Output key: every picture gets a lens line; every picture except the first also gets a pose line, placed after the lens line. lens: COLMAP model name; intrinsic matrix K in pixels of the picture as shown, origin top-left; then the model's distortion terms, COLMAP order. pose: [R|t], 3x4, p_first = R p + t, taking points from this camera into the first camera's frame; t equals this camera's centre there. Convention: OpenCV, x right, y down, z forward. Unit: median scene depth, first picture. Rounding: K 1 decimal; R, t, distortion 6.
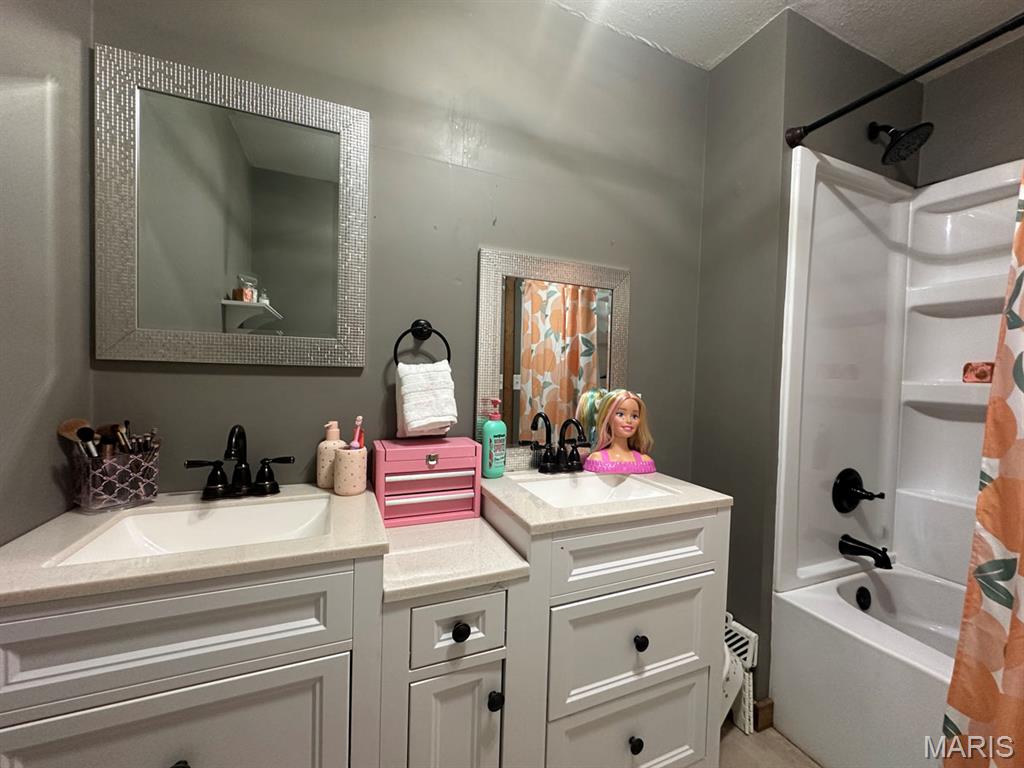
lens RADIAL K [[411.6, 0, 511.1], [0, 411.6, 383.9], [0, 0, 1]] dist [-0.014621, 0.001509]
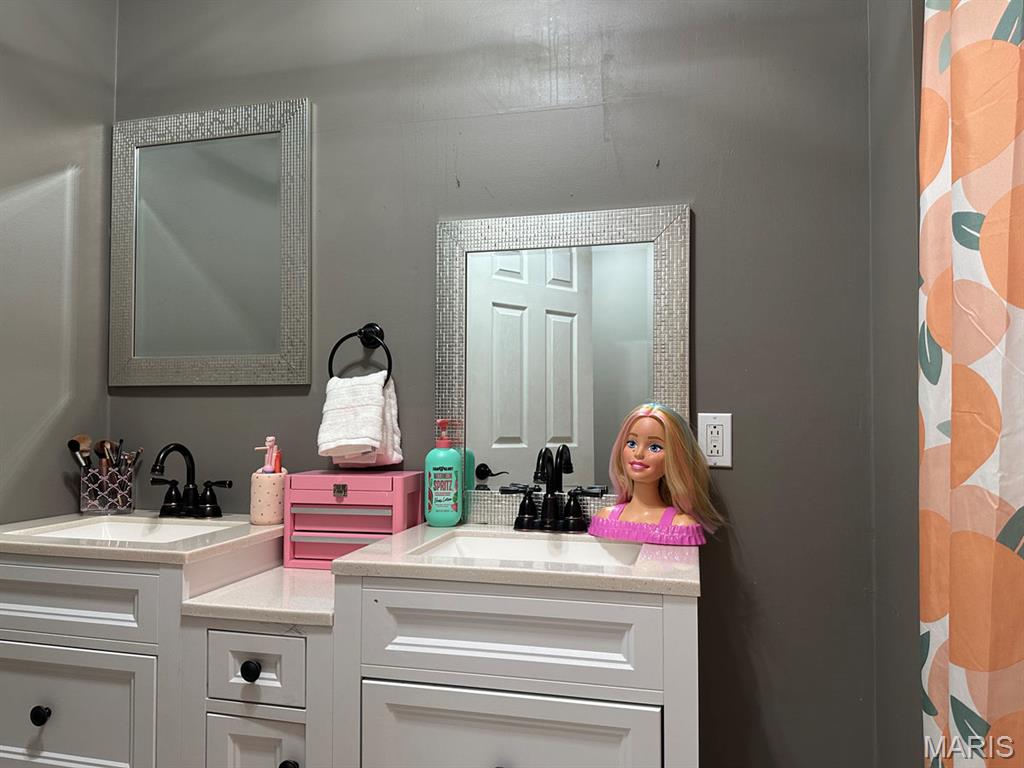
lens RADIAL K [[720.5, 0, 516.3], [0, 720.5, 385.6], [0, 0, 1]] dist [-0.002322, -0.030066]
pose [[0.800451, -0.050809, -0.597240, 1.112047], [0.005932, 0.997024, -0.076869, 0.100755], [0.599368, 0.057987, 0.798370, 0.061950]]
